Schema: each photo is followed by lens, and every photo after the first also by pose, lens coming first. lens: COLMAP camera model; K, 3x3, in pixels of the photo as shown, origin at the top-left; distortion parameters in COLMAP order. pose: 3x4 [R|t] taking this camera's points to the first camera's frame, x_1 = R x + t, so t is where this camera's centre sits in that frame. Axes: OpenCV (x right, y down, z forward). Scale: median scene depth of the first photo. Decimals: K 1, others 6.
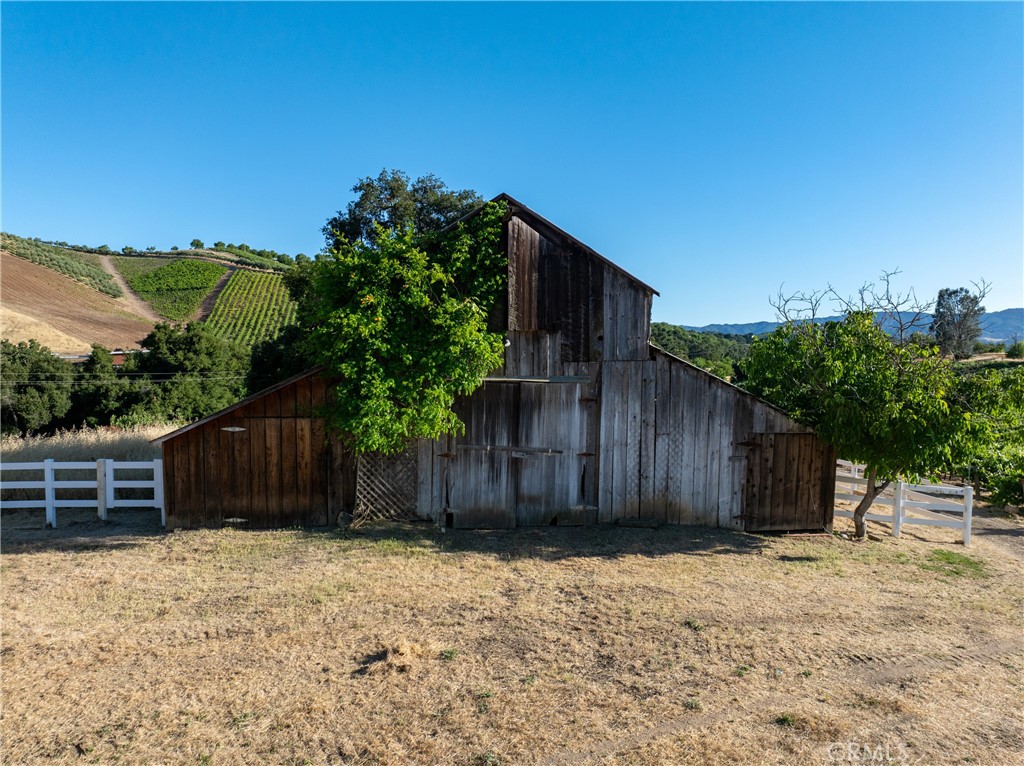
lens RADIAL K [[713.9, 0, 512.5], [0, 713.9, 382.7], [0, 0, 1]] dist [-0.036247, 0.001553]
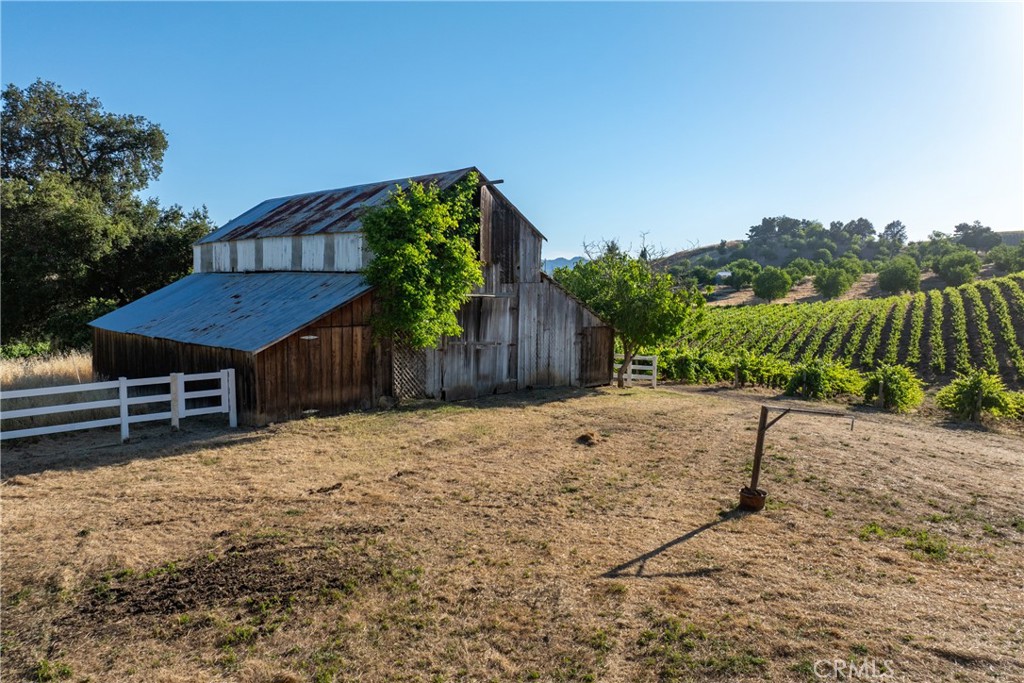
lens RADIAL K [[715.9, 0, 510.8], [0, 715.9, 345.7], [0, 0, 1]] dist [0.008353, 0.001716]
pose [[0.771174, -0.055284, 0.634219, -0.879226], [0.031392, 0.998313, 0.048850, 0.029029], [-0.635849, -0.017762, 0.771609, -0.174034]]
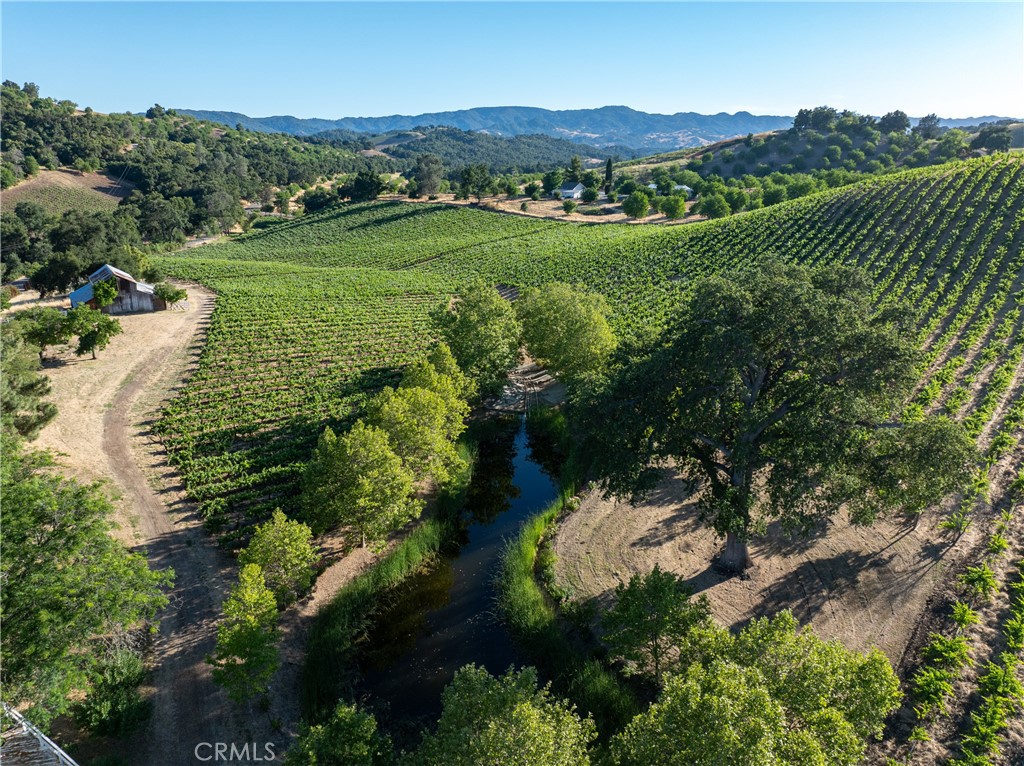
lens RADIAL K [[713.9, 0, 512.3], [0, 713.9, 383.3], [0, 0, 1]] dist [-0.036247, 0.001553]
pose [[0.870931, -0.154479, 0.466493, -0.006153], [0.023333, 0.961233, 0.274749, -1.180065], [-0.490852, -0.228403, 0.840772, -8.410919]]
